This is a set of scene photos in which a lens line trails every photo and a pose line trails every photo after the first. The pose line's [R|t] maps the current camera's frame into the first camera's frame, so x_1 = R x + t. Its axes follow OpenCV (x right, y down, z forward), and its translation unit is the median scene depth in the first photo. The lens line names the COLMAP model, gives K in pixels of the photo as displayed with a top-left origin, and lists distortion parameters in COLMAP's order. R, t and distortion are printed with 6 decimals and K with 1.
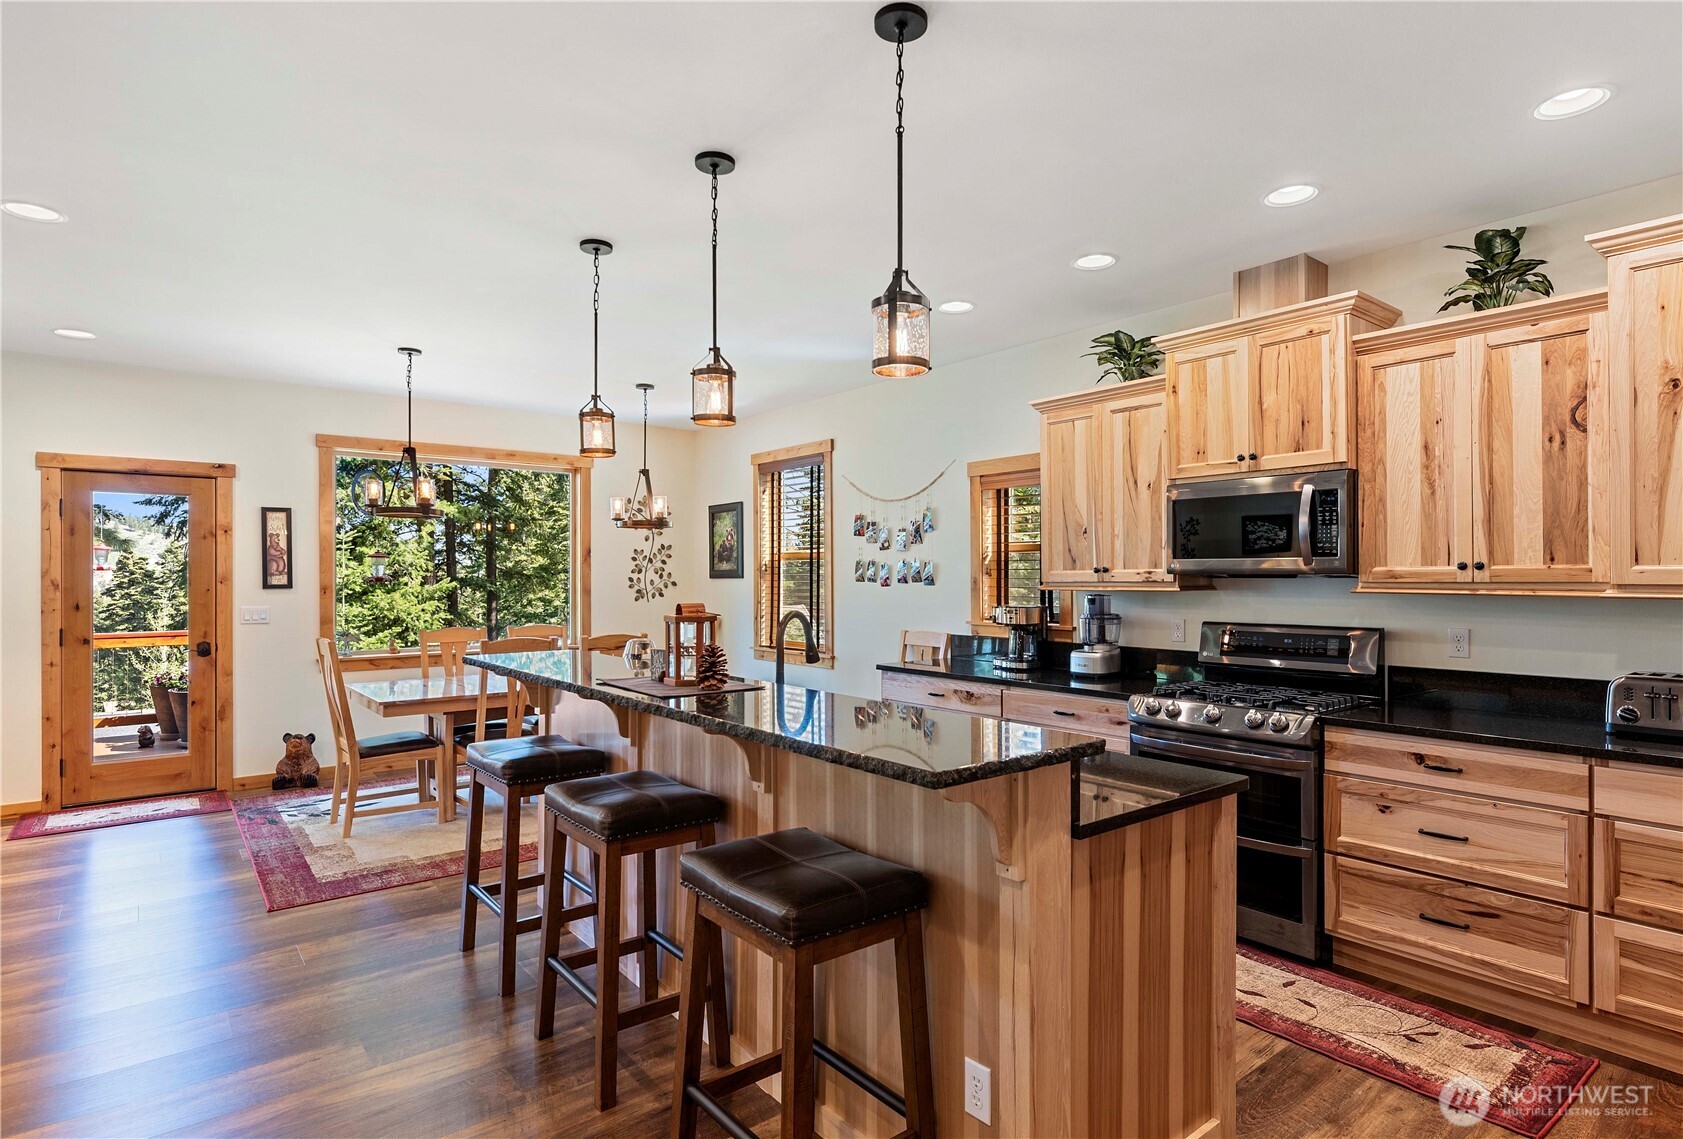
lens RADIAL K [[876.1, 0, 846.3], [0, 876.1, 577.1], [0, 0, 1]] dist [-0.002430, 0.000005]
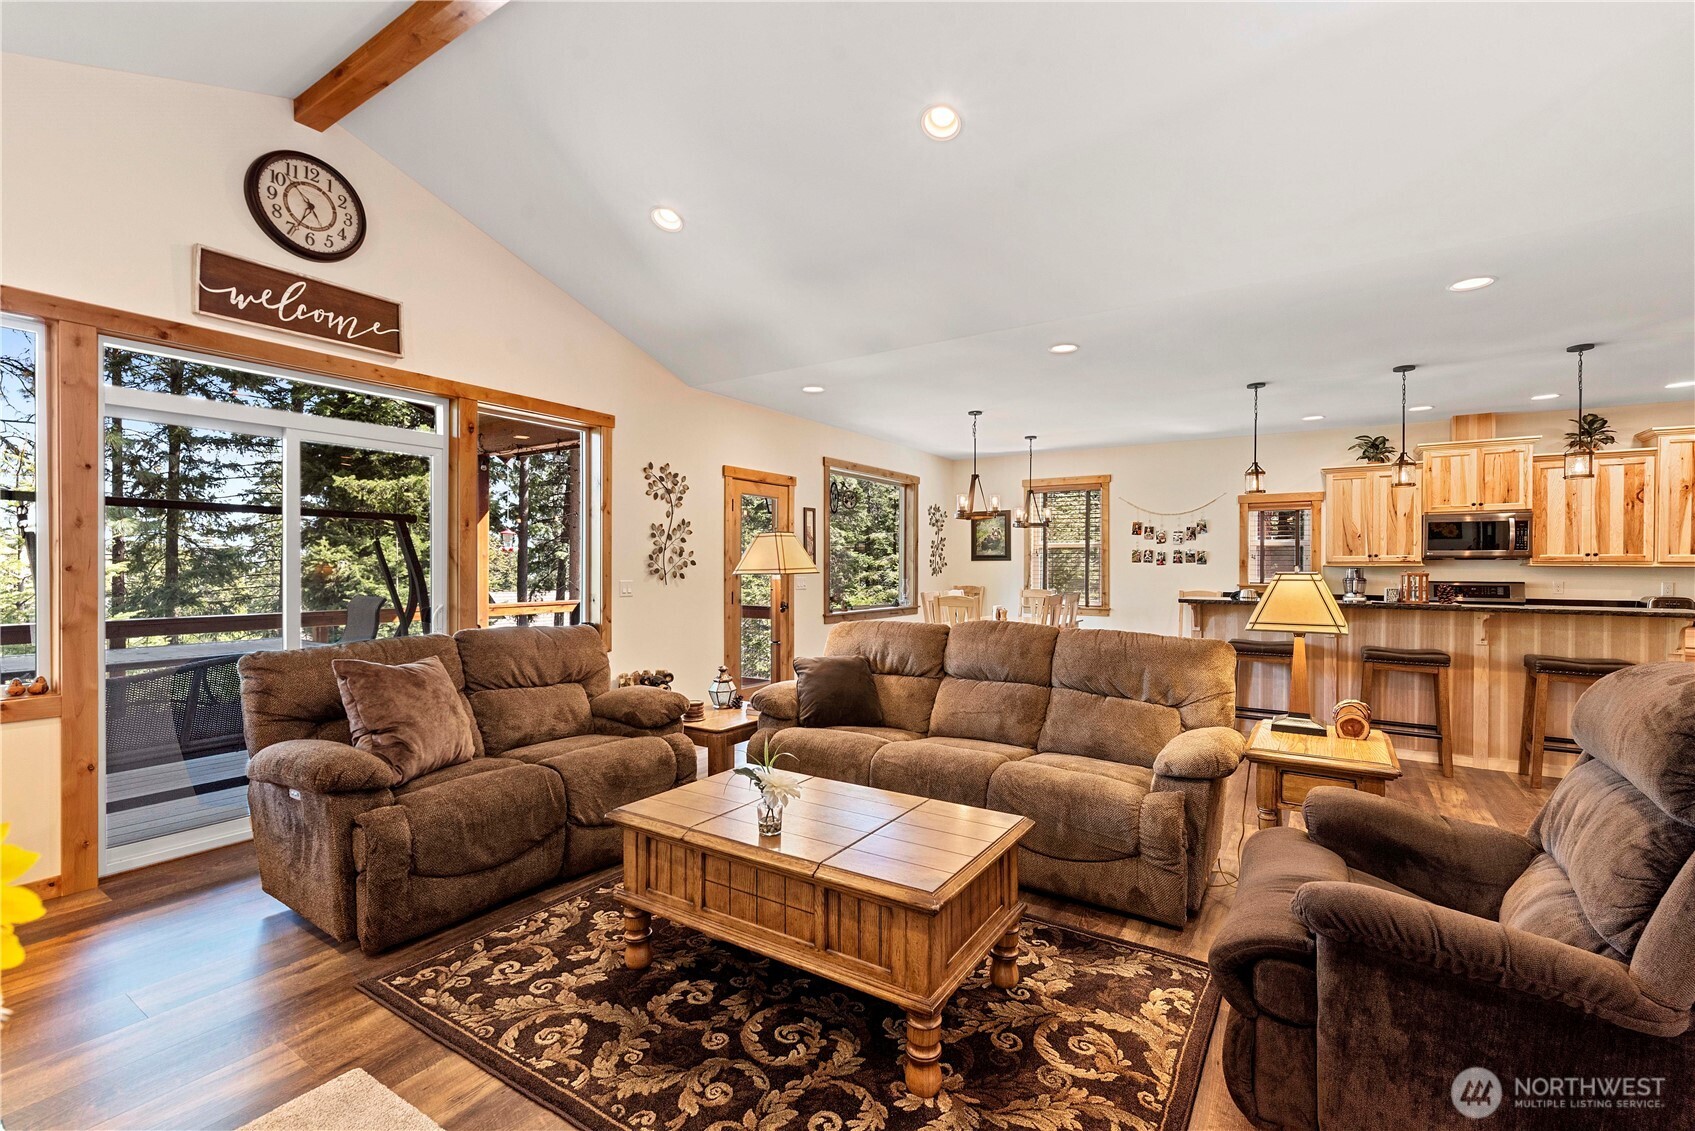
lens RADIAL K [[739.6, 0, 855.9], [0, 739.6, 565.7], [0, 0, 1]] dist [0.002208, -0.000122]
pose [[0.948440, 0.004180, 0.316929, -1.333599], [-0.004316, 0.999991, -0.000276, 0.019943], [-0.316927, -0.001106, 0.948449, -0.219463]]
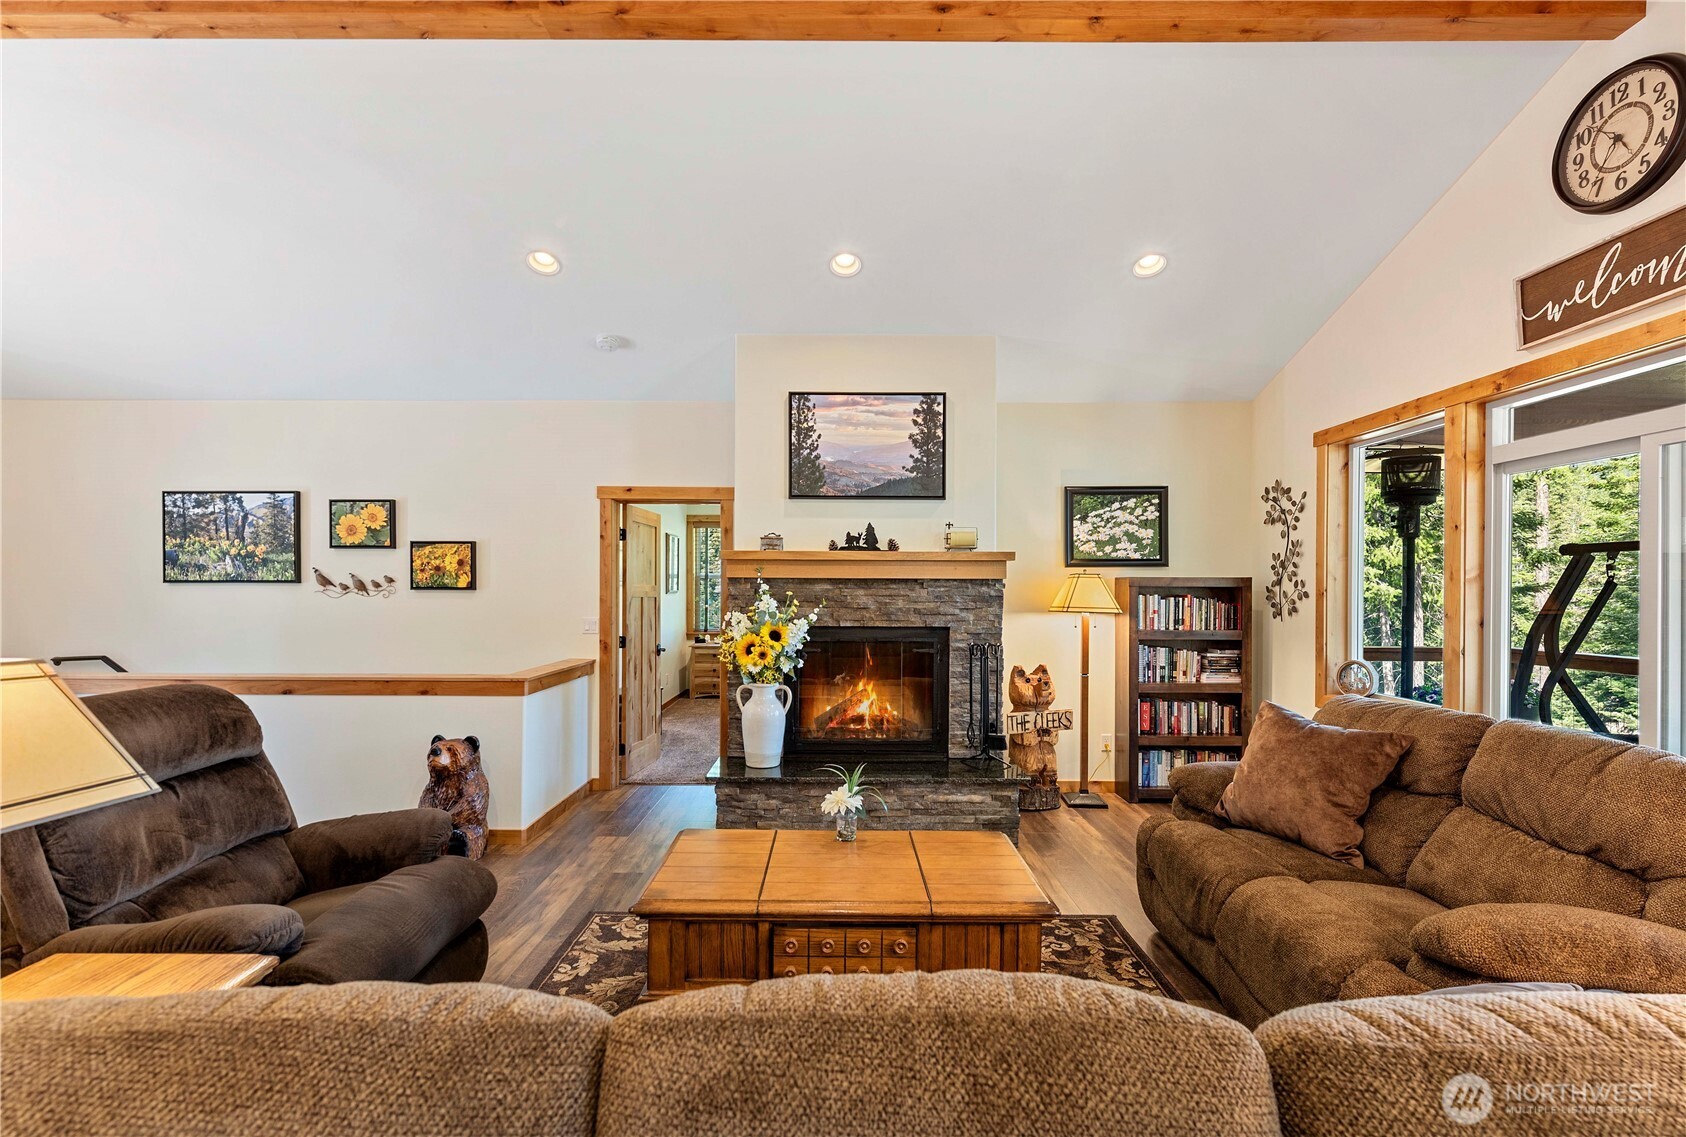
lens RADIAL K [[761.9, 0, 830.6], [0, 761.9, 596.4], [0, 0, 1]] dist [-0.002045, -0.000847]
pose [[-0.636155, 0.004283, -0.771550, -0.728336], [-0.003506, 0.999958, 0.008442, -0.000957], [0.771553, 0.008075, -0.636113, 0.681270]]
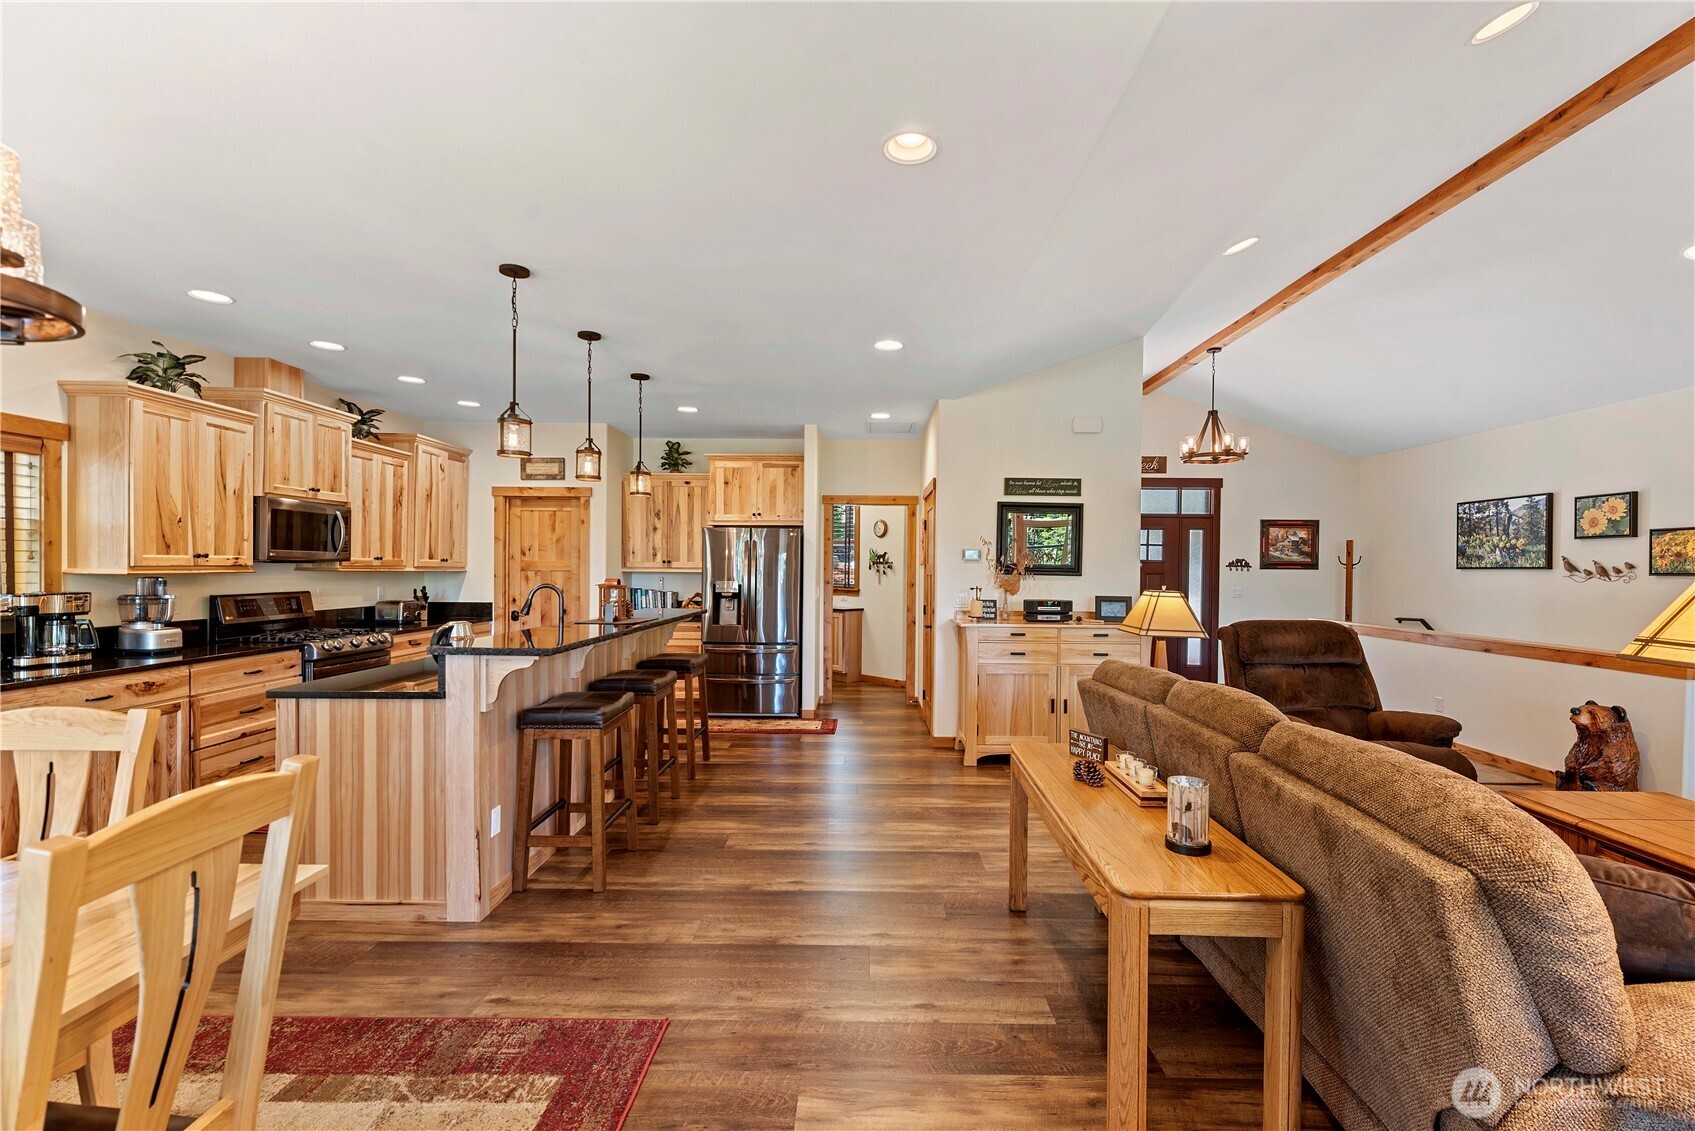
lens RADIAL K [[739.6, 0, 847.2], [0, 739.6, 571.1], [0, 0, 1]] dist [0.002208, -0.000122]
pose [[-0.762169, -0.010556, 0.647292, -1.002098], [-0.009138, 0.999943, 0.005547, -0.001106], [-0.647313, -0.001687, -0.762222, 1.176266]]
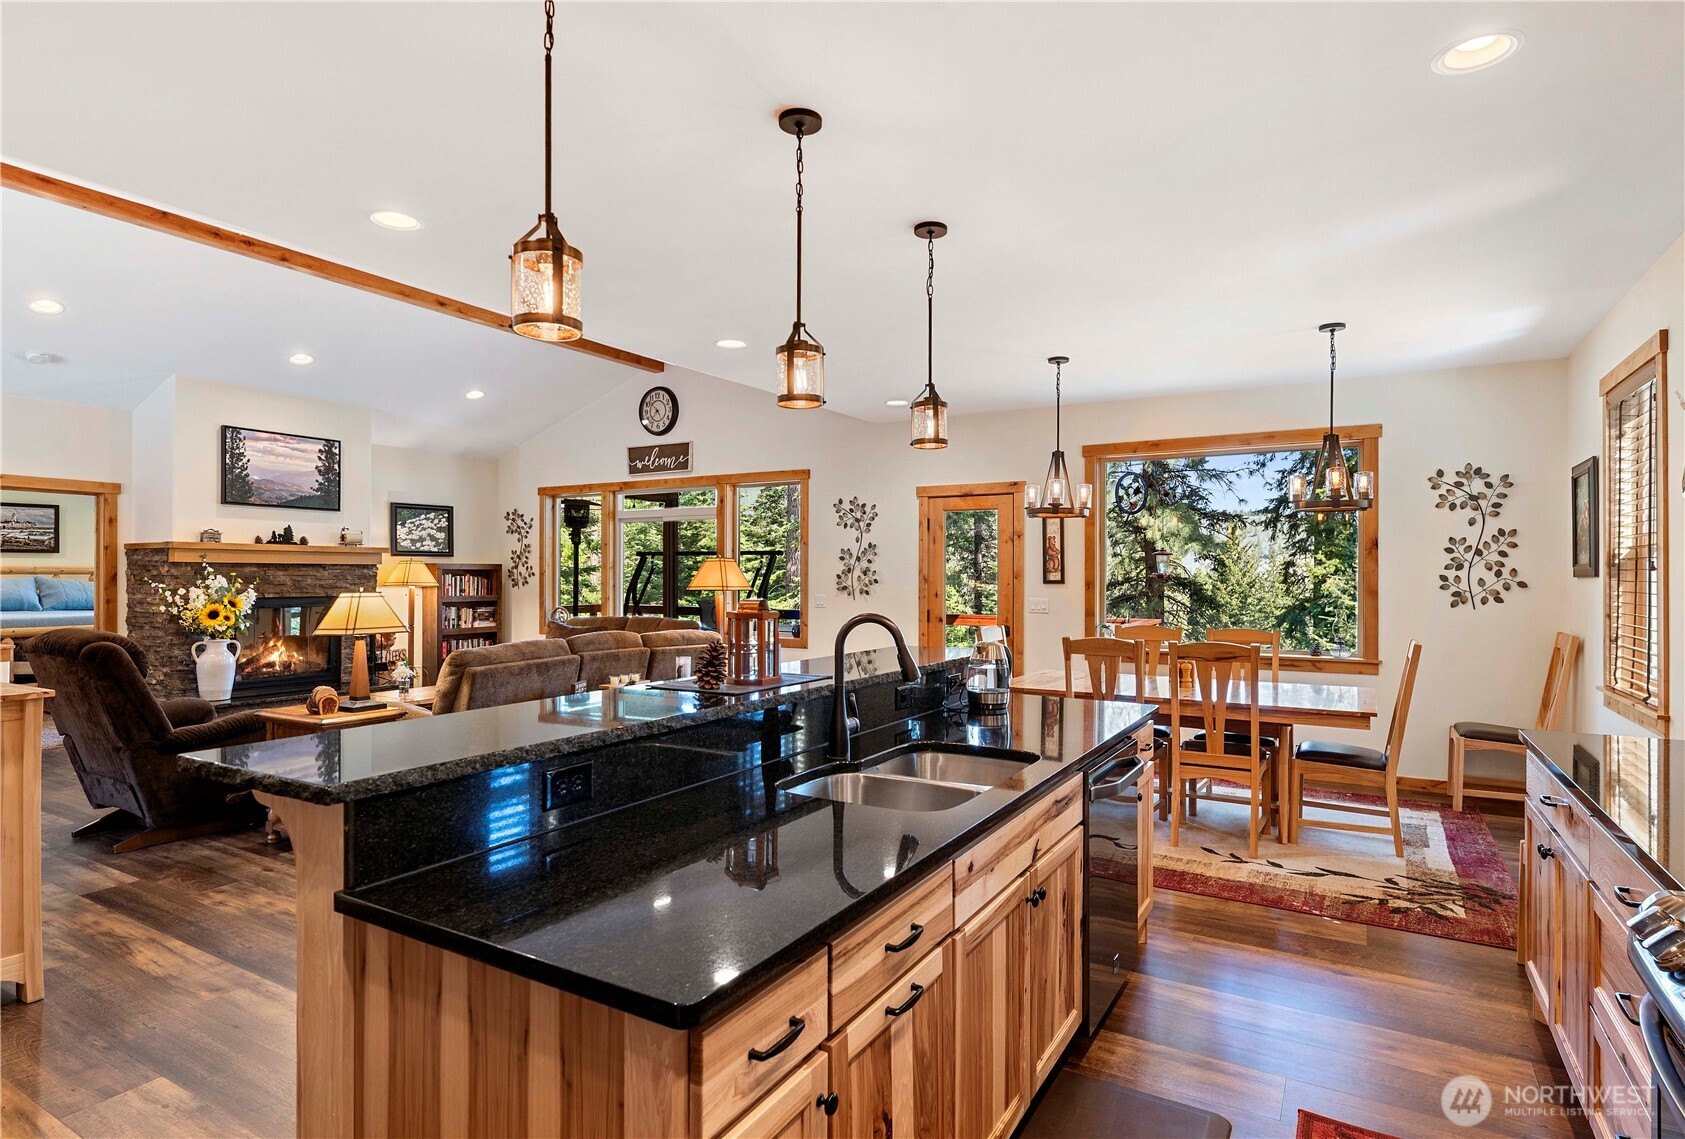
lens RADIAL K [[877.1, 0, 857.8], [0, 877.1, 573.2], [0, 0, 1]] dist [-0.002430, 0.000005]
pose [[0.357362, 0.001014, -0.933965, 0.484768], [-0.002554, 0.999997, 0.000108, -0.000728], [0.933962, 0.002346, 0.357364, 0.482655]]
